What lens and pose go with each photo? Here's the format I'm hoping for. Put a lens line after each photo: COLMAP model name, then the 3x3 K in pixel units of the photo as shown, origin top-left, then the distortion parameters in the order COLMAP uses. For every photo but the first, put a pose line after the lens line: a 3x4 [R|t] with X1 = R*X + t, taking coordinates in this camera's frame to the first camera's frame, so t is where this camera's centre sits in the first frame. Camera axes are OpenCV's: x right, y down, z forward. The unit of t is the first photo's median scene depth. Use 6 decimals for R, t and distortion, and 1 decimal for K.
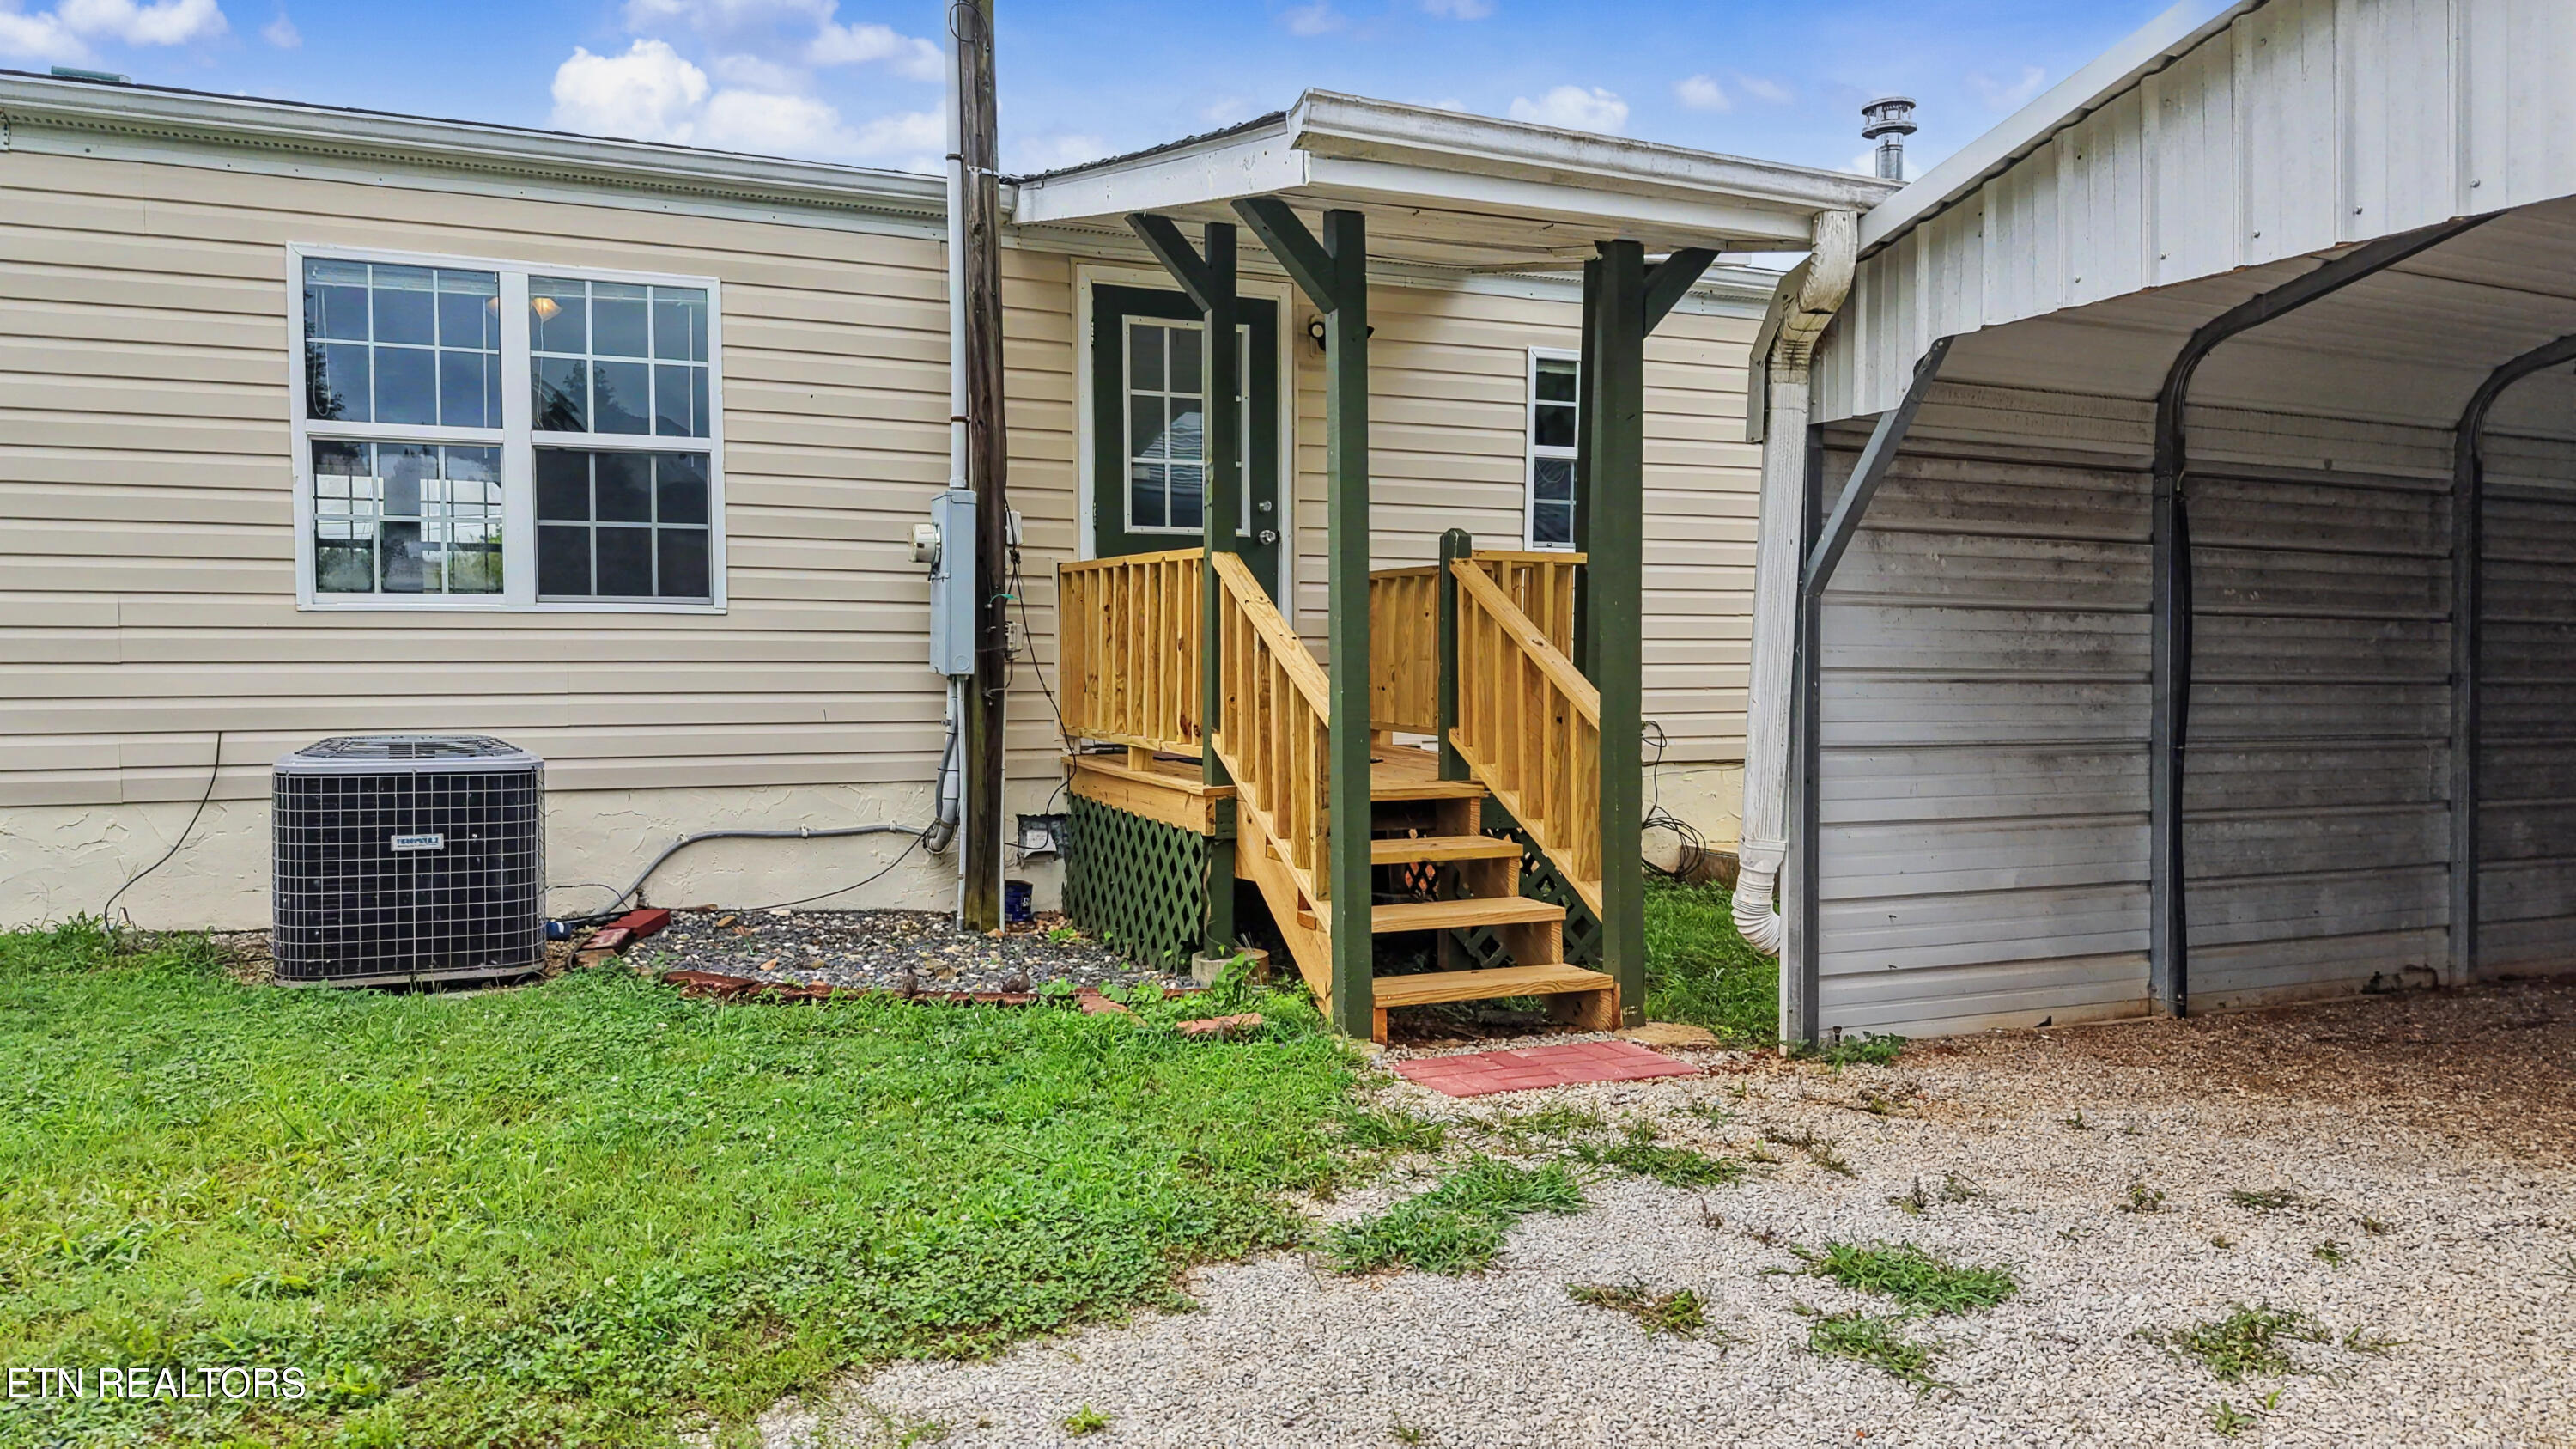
lens RADIAL K [[1716.4, 0, 1298.0], [0, 1716.4, 736.9], [0, 0, 1]] dist [0.024046, -0.025938]
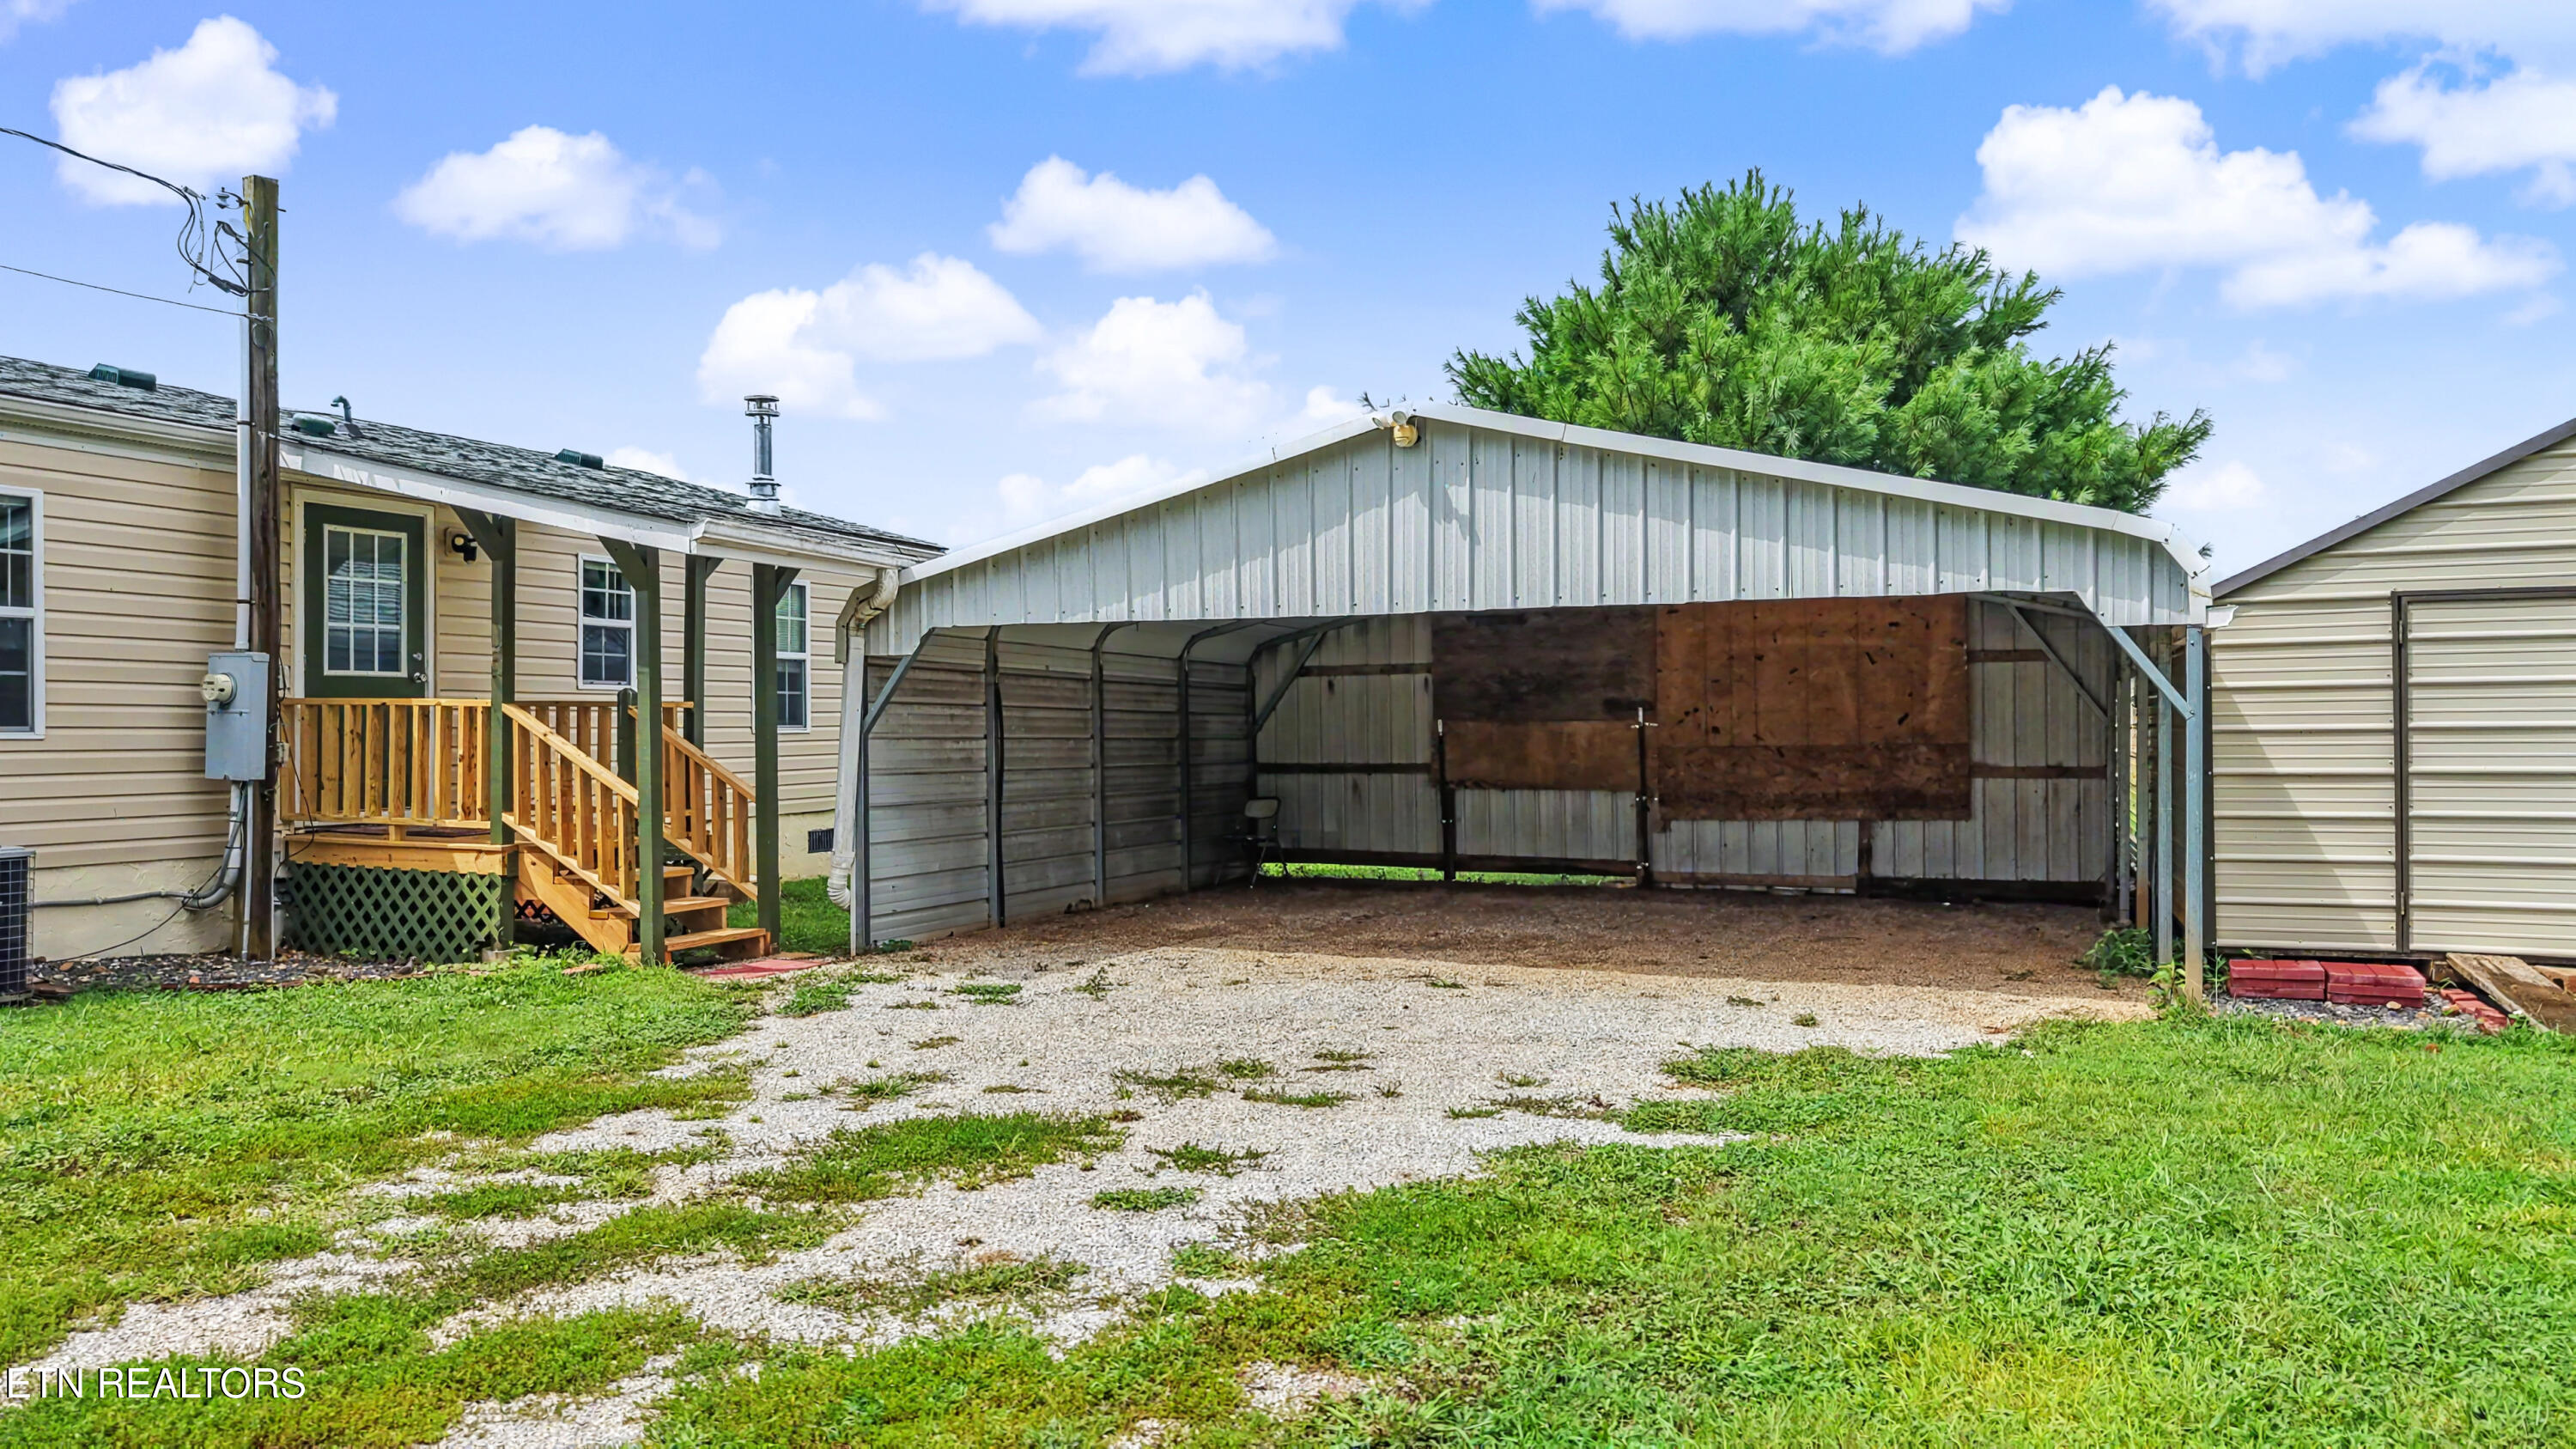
lens RADIAL K [[1716.4, 0, 1298.0], [0, 1716.4, 736.9], [0, 0, 1]] dist [0.024046, -0.025938]
pose [[0.718106, -0.008715, 0.695879, -0.668152], [0.032078, 0.999273, -0.020588, -0.017098], [-0.695194, 0.037107, 0.717864, -0.750911]]
